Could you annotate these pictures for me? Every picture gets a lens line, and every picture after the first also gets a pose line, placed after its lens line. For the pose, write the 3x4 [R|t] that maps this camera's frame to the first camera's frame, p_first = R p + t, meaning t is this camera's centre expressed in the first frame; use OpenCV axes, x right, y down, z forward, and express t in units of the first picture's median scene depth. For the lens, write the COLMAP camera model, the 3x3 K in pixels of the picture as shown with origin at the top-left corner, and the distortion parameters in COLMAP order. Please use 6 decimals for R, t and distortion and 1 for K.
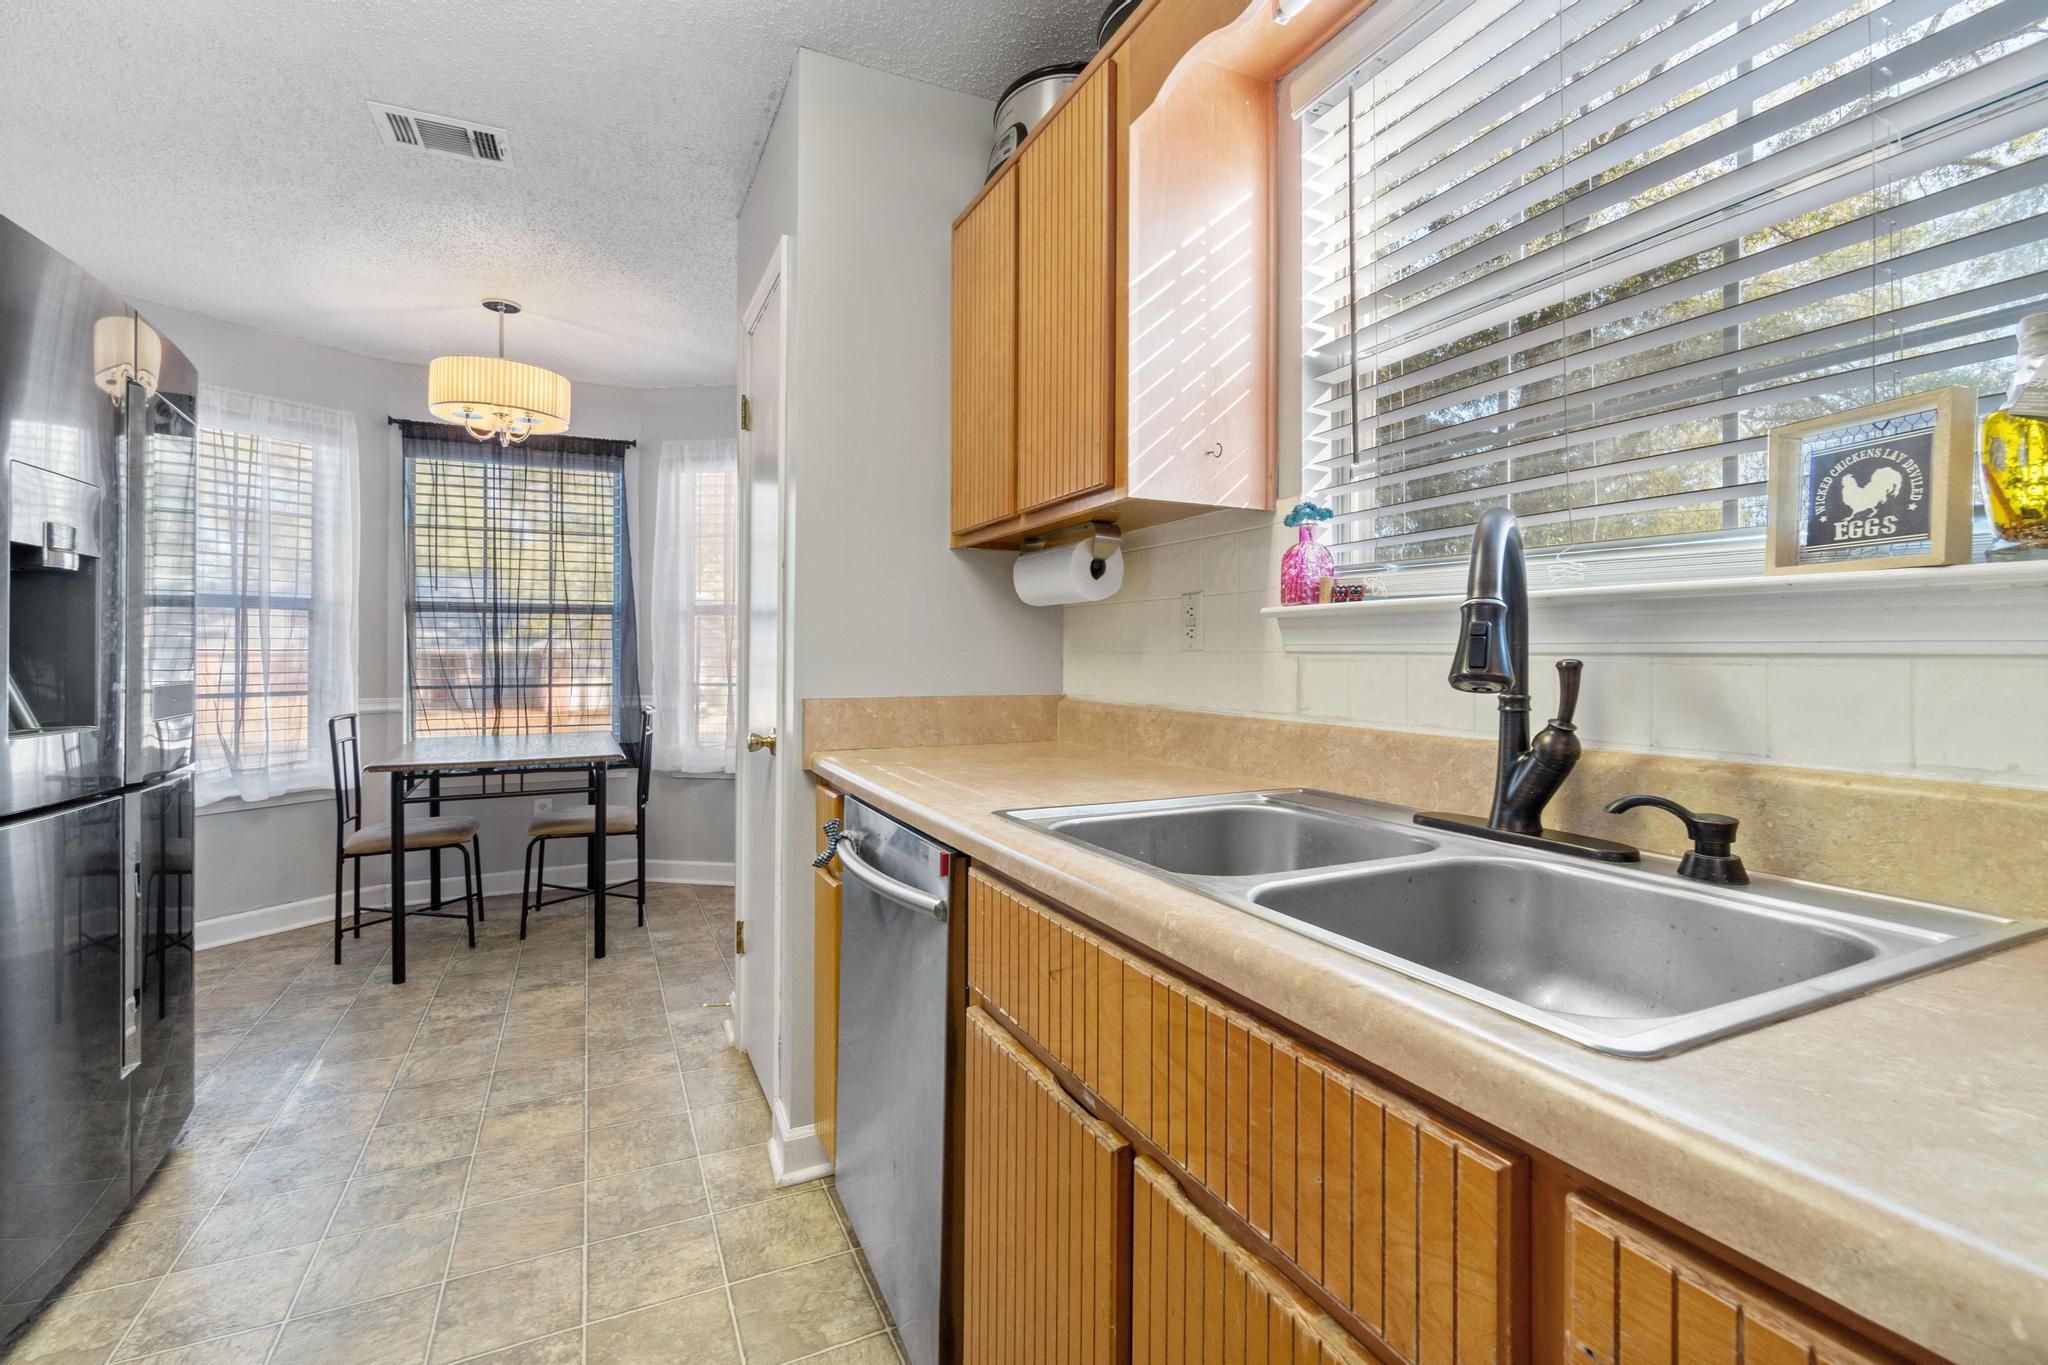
lens RADIAL K [[903.8, 0, 1049.0], [0, 903.8, 649.8], [0, 0, 1]] dist [0.000386, 0.000257]
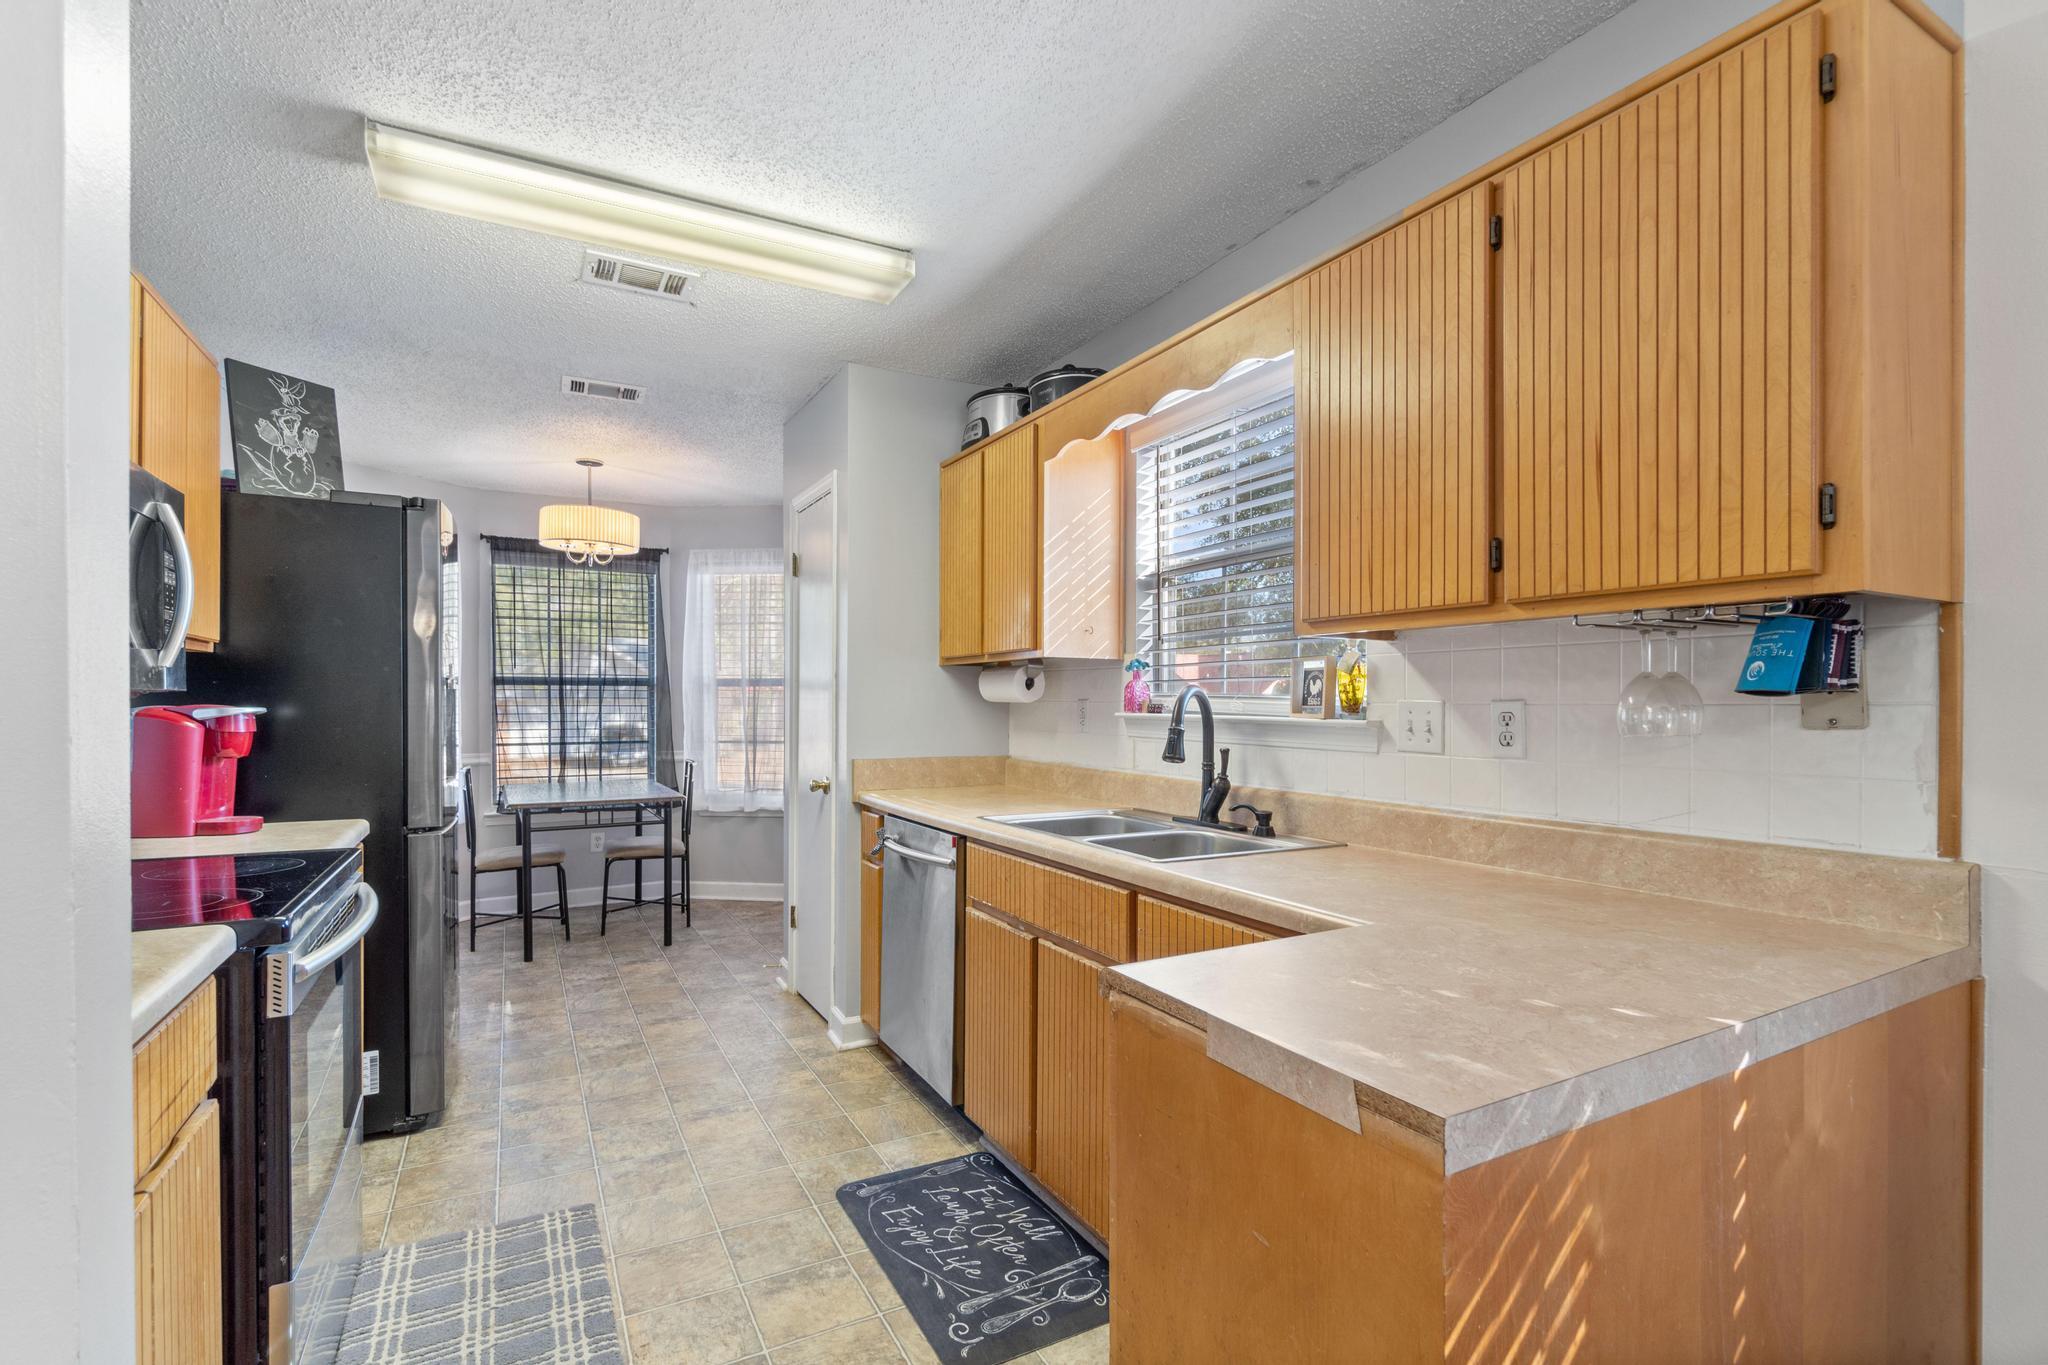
lens RADIAL K [[926.5, 0, 1006.3], [0, 926.5, 705.8], [0, 0, 1]] dist [0.002536, 0.000281]
pose [[0.999882, -0.001016, 0.015355, -0.012965], [0.000836, 0.999931, 0.011698, -0.050610], [-0.015366, -0.011684, 0.999814, -0.559059]]
